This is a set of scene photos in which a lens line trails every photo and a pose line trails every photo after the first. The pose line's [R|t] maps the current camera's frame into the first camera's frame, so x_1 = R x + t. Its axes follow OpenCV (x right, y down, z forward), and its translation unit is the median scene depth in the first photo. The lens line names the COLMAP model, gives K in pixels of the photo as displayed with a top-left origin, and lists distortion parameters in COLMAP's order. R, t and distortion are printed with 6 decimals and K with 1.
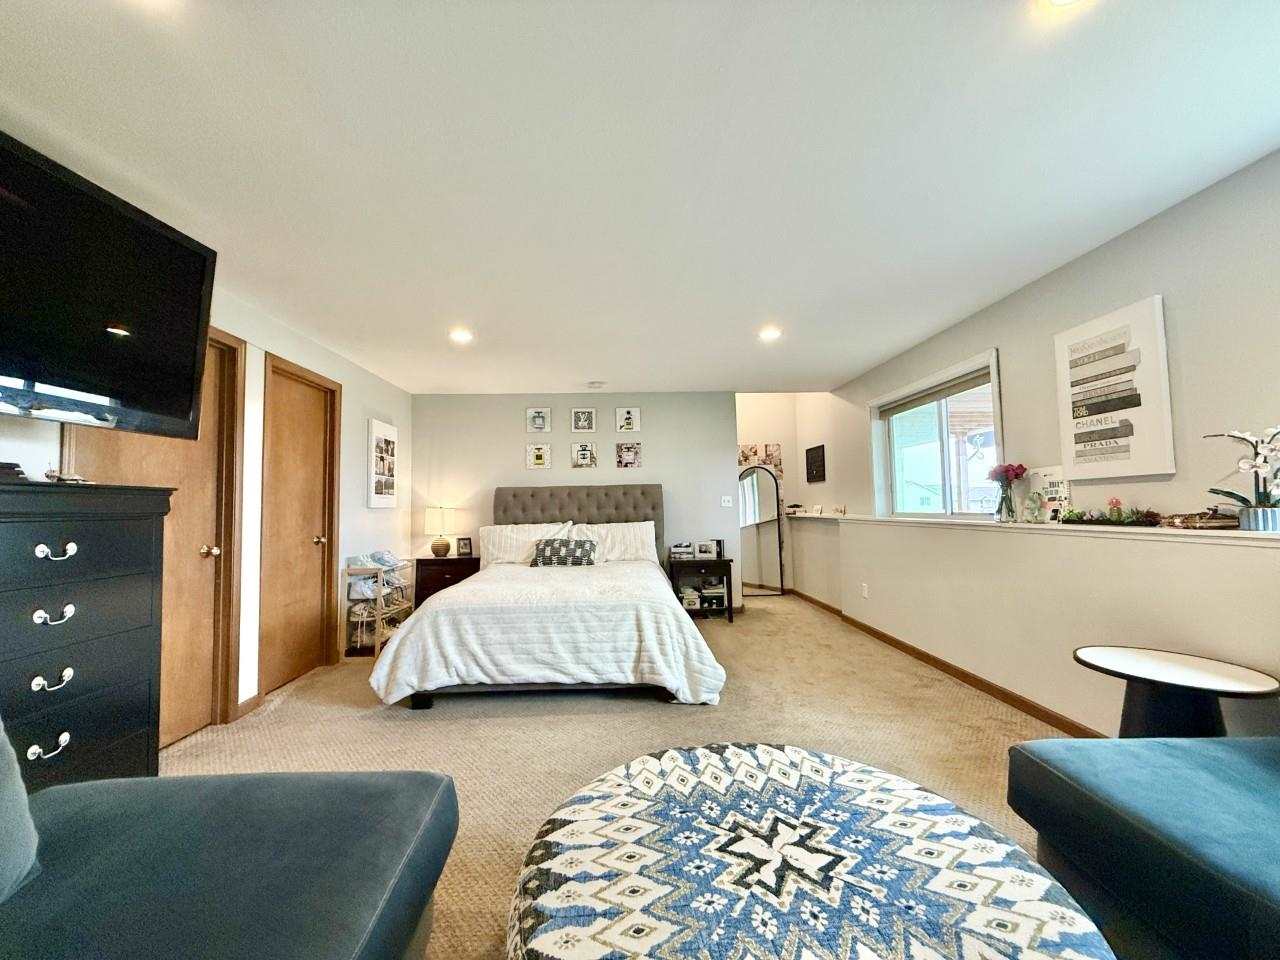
lens RADIAL K [[510.6, 0, 637.1], [0, 510.6, 478.4], [0, 0, 1]] dist [0.002051, -0.000094]
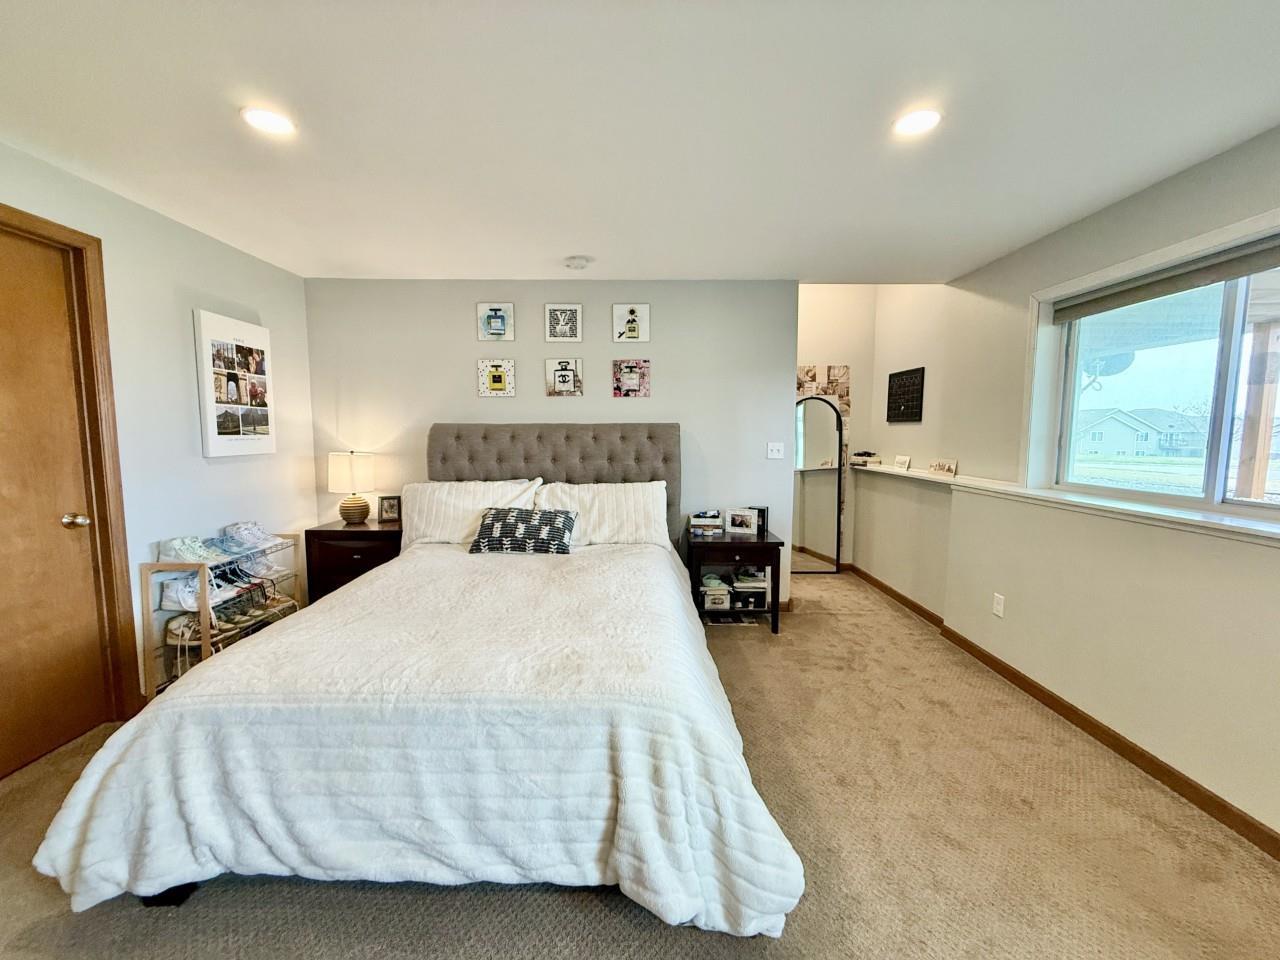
lens RADIAL K [[510.6, 0, 637.1], [0, 510.6, 478.4], [0, 0, 1]] dist [0.002051, -0.000094]
pose [[0.999021, 0.024467, -0.036847, 0.020604], [-0.018705, 0.988614, 0.149304, -0.017488], [0.040081, -0.148469, 0.988105, 0.352903]]
